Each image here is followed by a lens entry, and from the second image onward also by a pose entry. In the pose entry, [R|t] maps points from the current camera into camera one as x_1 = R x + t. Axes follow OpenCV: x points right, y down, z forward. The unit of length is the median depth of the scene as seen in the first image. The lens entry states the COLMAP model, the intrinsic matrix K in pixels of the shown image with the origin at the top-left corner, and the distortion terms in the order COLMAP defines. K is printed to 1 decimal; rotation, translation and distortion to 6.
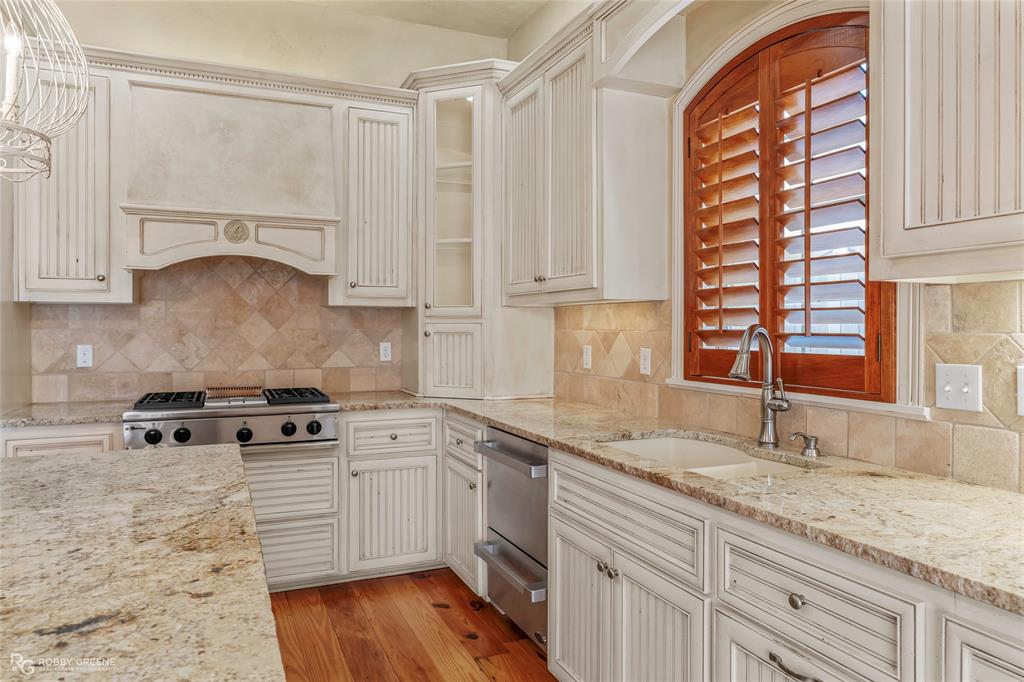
lens RADIAL K [[702.7, 0, 510.9], [0, 702.7, 337.6], [0, 0, 1]] dist [-0.013073, -0.001263]
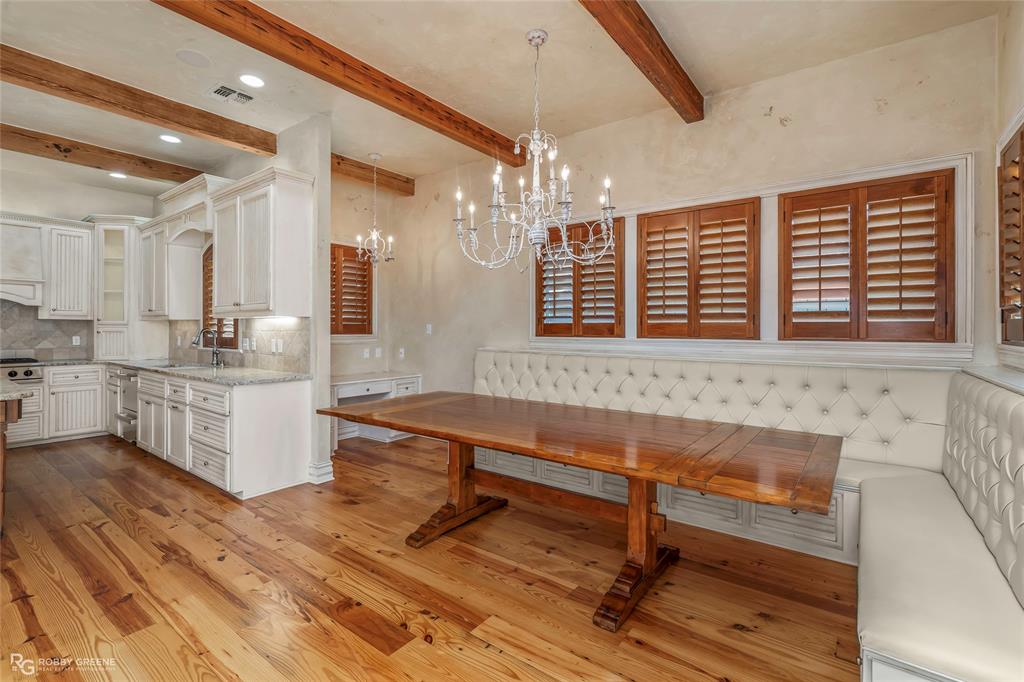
lens RADIAL K [[470.6, 0, 516.5], [0, 470.6, 330.7], [0, 0, 1]] dist [-0.001914, 0.000143]
pose [[0.865254, 0.001135, 0.501332, 0.297696], [0.005017, 0.999928, -0.010922, 0.013899], [-0.501308, 0.011965, 0.865186, -1.018988]]
